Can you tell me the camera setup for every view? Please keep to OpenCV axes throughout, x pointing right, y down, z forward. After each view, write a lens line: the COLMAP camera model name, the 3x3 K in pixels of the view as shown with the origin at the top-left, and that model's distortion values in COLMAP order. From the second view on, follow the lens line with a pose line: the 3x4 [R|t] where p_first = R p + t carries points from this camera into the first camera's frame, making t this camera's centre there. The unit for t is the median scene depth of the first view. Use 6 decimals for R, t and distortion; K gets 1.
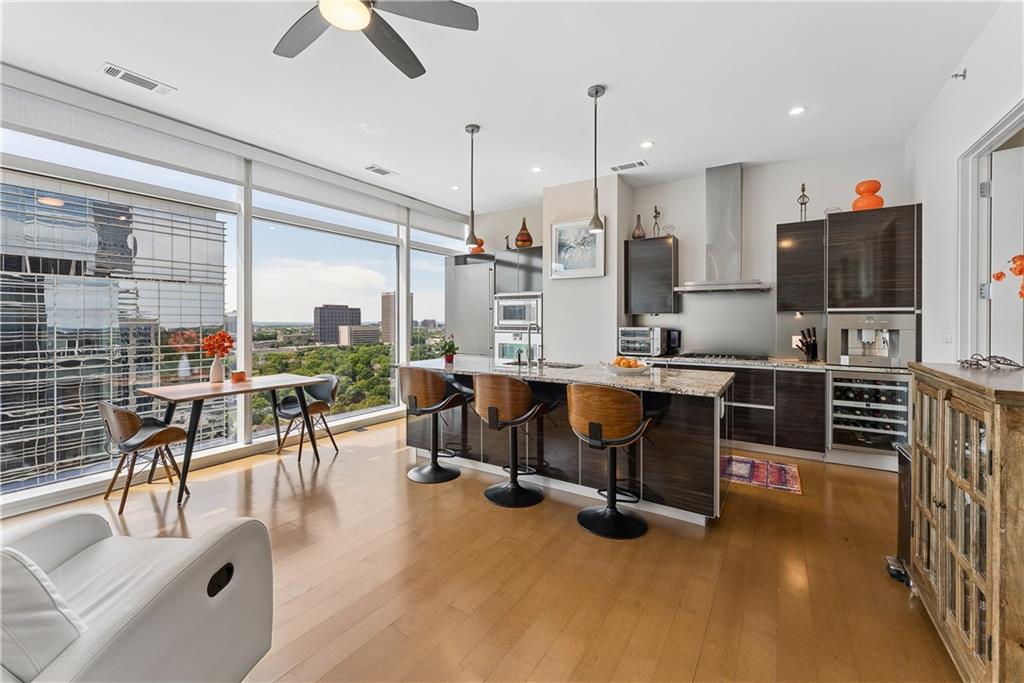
lens RADIAL K [[425.7, 0, 495.5], [0, 425.7, 325.6], [0, 0, 1]] dist [0.001629, 0.000332]
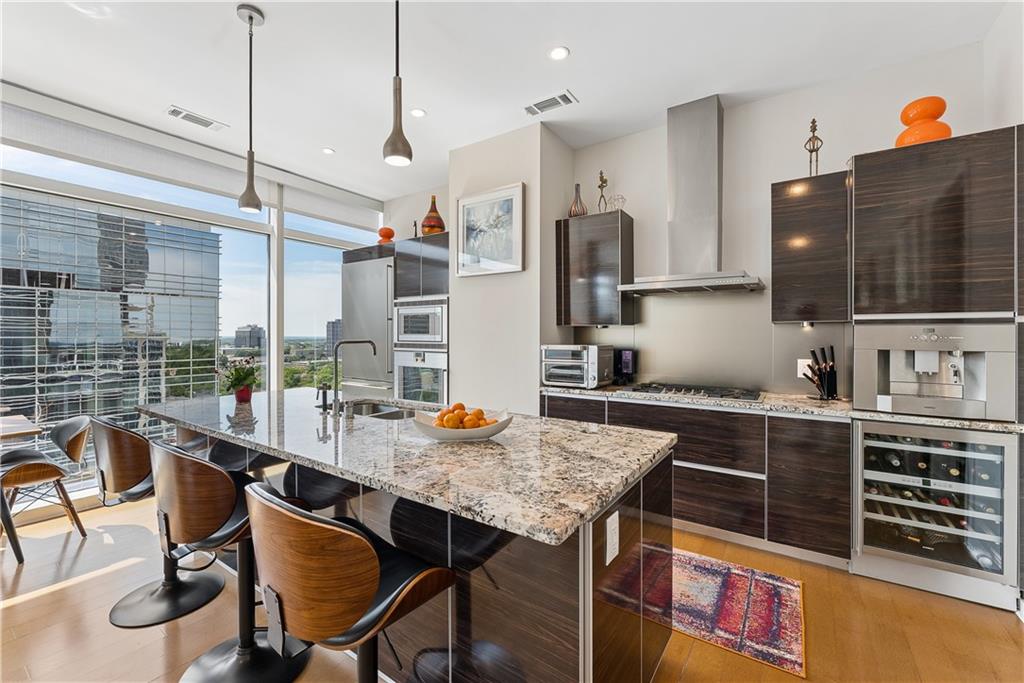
lens RADIAL K [[425.7, 0, 502.3], [0, 425.7, 338.1], [0, 0, 1]] dist [0.001629, 0.000332]
pose [[0.999800, 0.000317, -0.020020, 0.257778], [-0.000408, 0.999990, -0.004506, -0.004135], [0.020018, 0.004513, 0.999789, 0.339148]]
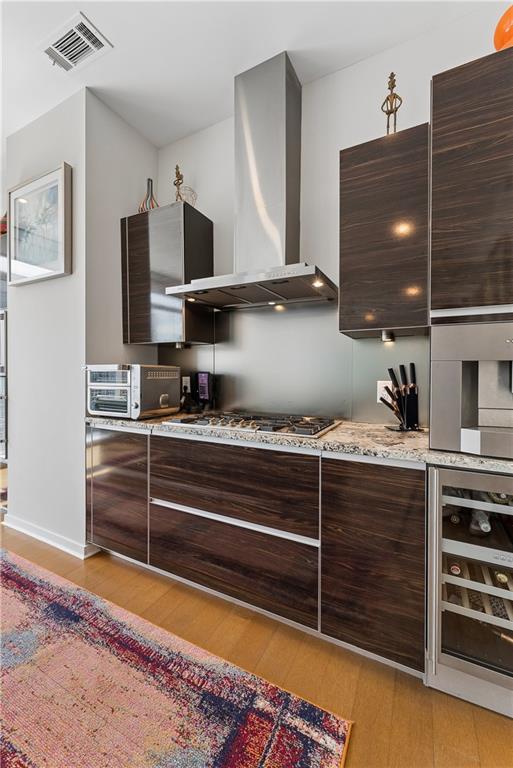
lens RADIAL K [[319.3, 0, 252.7], [0, 319.3, 376.1], [0, 0, 1]] dist [0.001629, 0.000332]
pose [[0.994989, 0.002189, 0.099957, 0.496582], [-0.002201, 0.999998, 0.000000, 0.019124], [-0.099957, -0.000220, 0.994992, 0.611324]]
